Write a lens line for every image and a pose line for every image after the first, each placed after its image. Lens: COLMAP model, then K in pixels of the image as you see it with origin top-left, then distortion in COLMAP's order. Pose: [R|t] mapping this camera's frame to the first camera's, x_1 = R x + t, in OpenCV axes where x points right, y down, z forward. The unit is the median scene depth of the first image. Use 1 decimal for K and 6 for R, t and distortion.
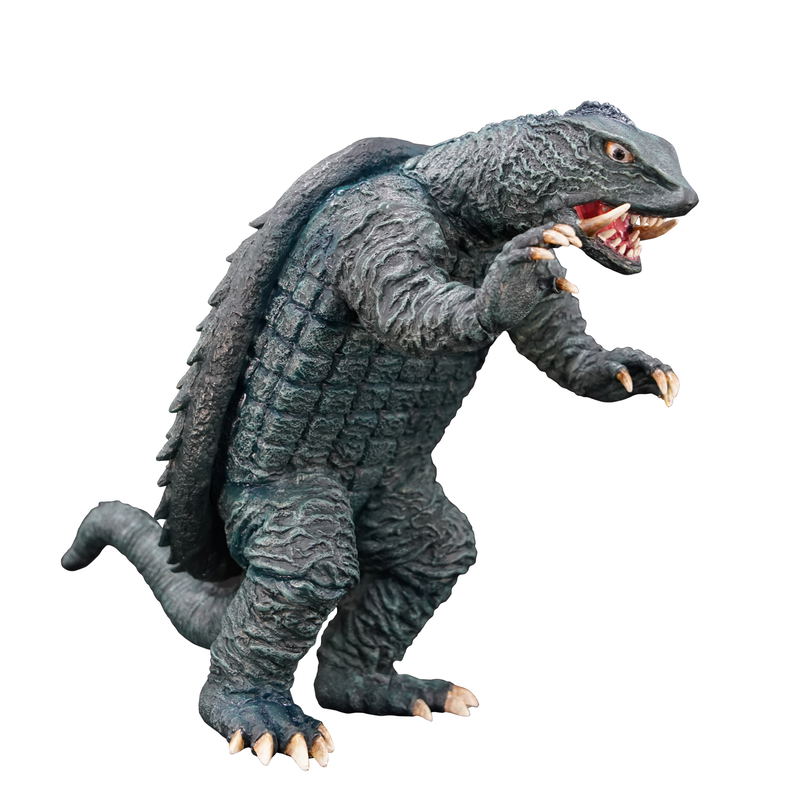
lens RADIAL K [[1937.0, 0, 401.0], [0, 1937.0, 400.4], [0, 0, 1]] dist [-0.214519, 0.000000]
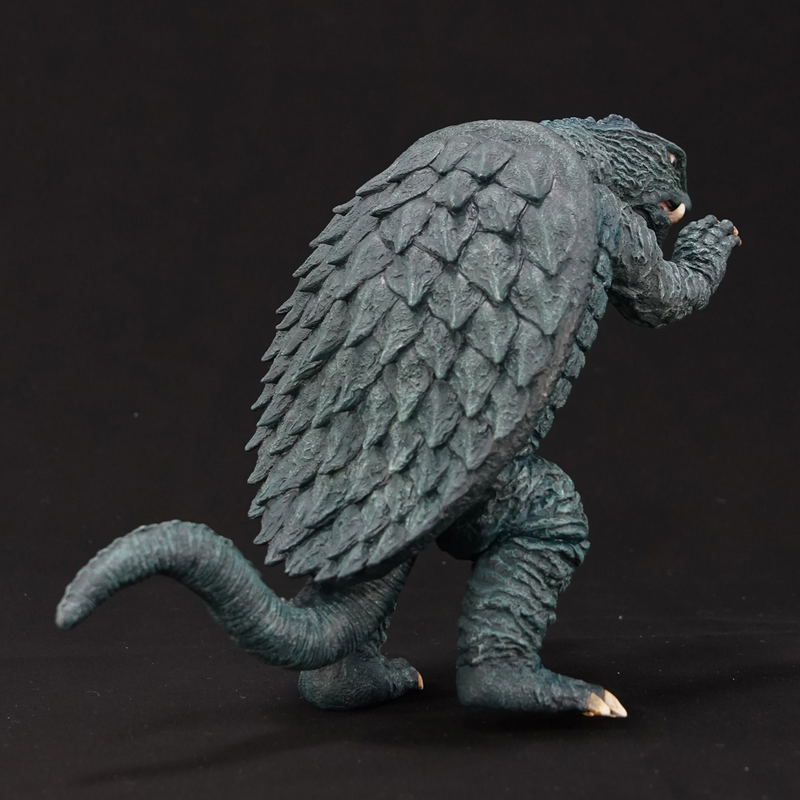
lens RADIAL K [[1829.4, 0, 404.2], [0, 1829.4, 400.3], [0, 0, 1]] dist [-0.220311, 0.000000]
pose [[0.197823, -0.041586, 0.979355, -1.034532], [0.055645, 0.997965, 0.031136, -0.018939], [-0.978657, 0.048337, 0.199735, 0.894194]]
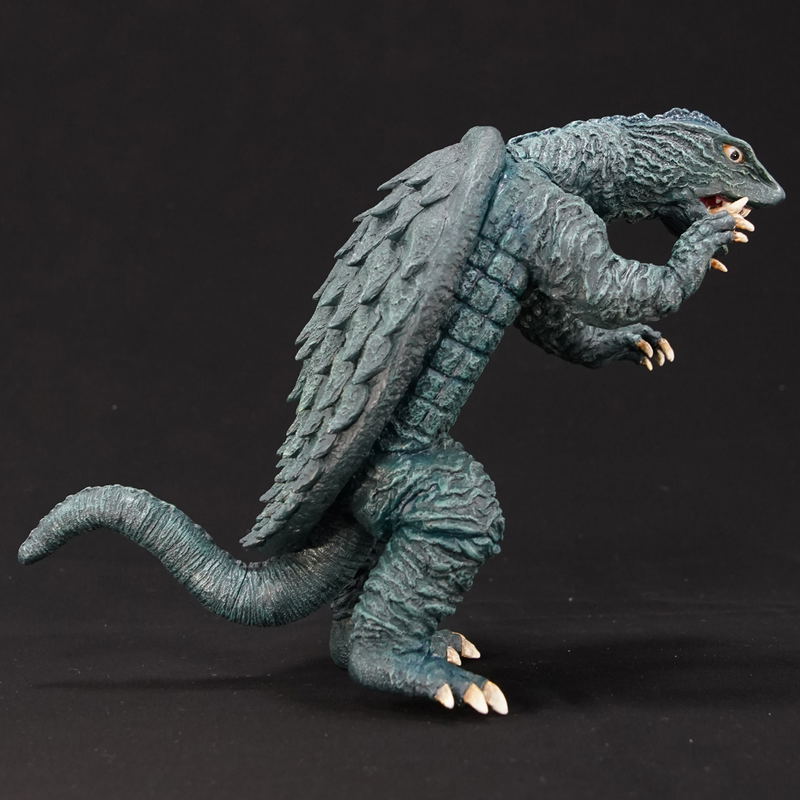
lens RADIAL K [[1829.4, 0, 399.7], [0, 1829.4, 401.2], [0, 0, 1]] dist [-0.220311, 0.000000]
pose [[0.794253, -0.031123, 0.606790, -0.697966], [0.029205, 0.999488, 0.013037, 0.003287], [-0.606886, 0.007366, 0.794755, 0.224934]]
